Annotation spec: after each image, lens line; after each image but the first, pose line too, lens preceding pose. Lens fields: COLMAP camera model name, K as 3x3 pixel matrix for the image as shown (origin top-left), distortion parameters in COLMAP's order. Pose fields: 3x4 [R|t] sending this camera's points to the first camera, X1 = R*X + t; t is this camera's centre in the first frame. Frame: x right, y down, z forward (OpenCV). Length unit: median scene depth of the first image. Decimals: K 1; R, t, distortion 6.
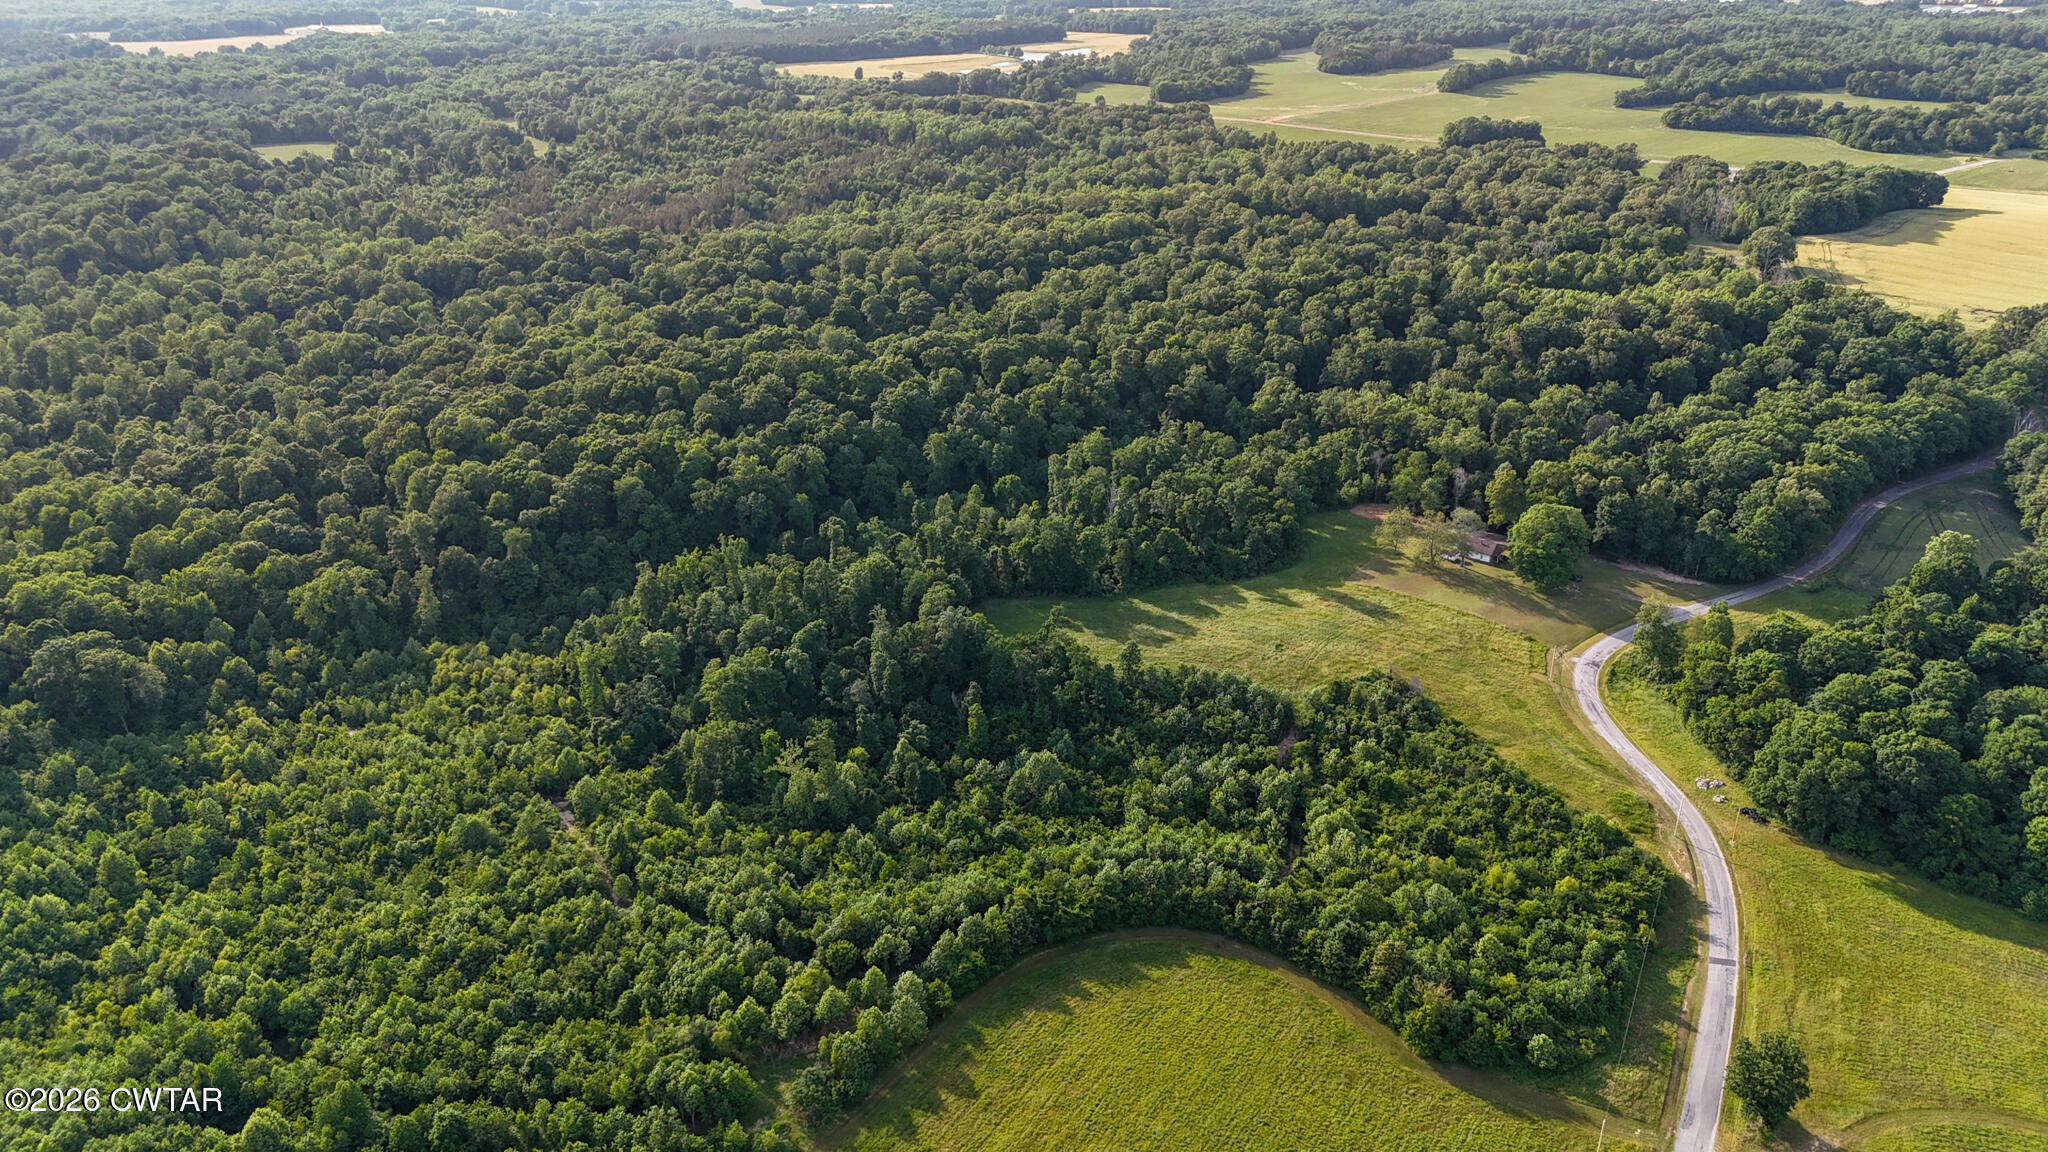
lens RADIAL K [[1499.0, 0, 1009.9], [0, 1499.0, 563.8], [0, 0, 1]] dist [0.090512, -0.097804]
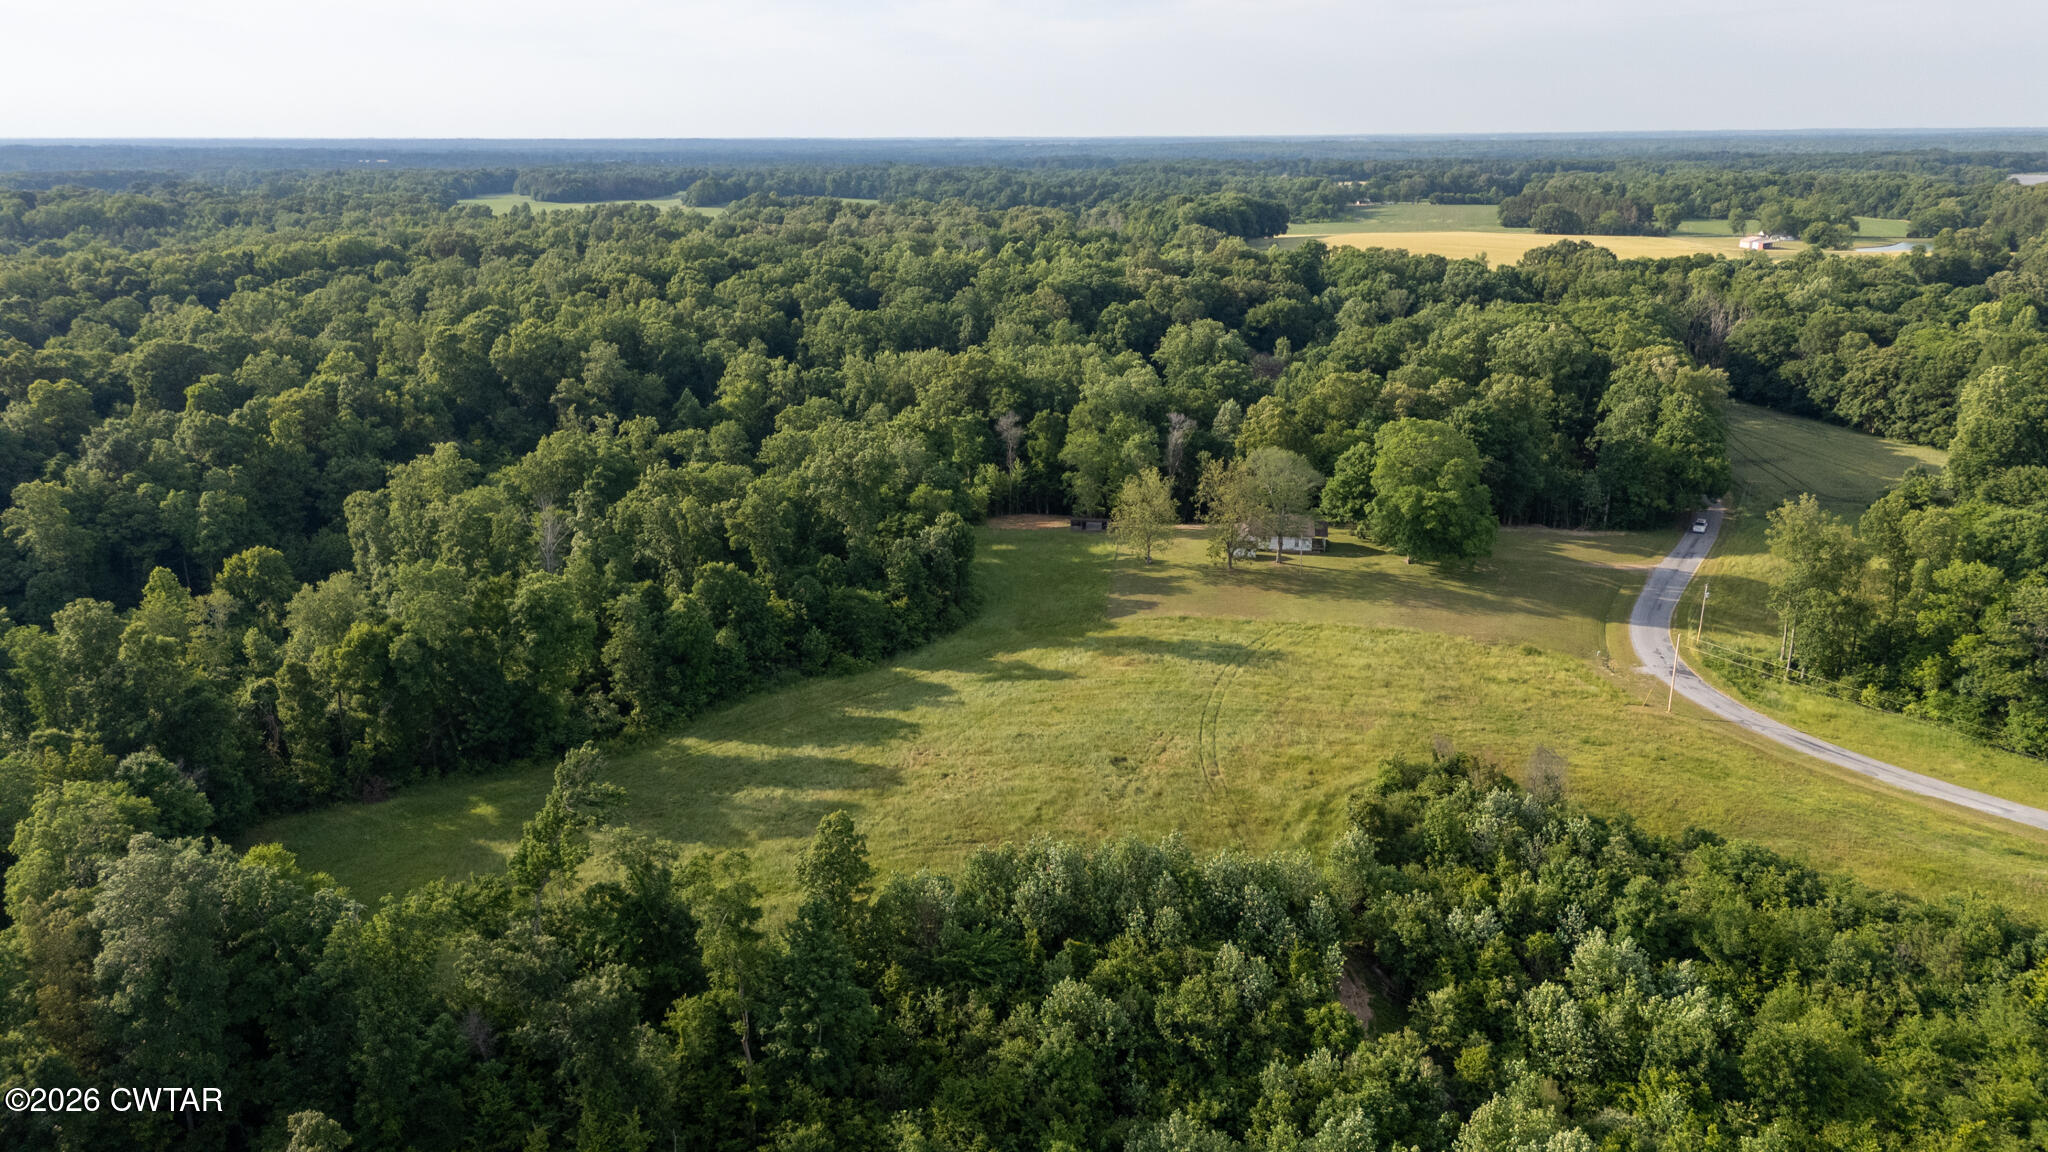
lens RADIAL K [[1499.0, 0, 1009.9], [0, 1499.0, 563.8], [0, 0, 1]] dist [0.090512, -0.097804]
pose [[0.863679, -0.127186, 0.487732, -0.029653], [0.196816, 0.975921, -0.094031, 0.032257], [-0.464028, 0.177206, 0.867915, 0.602766]]
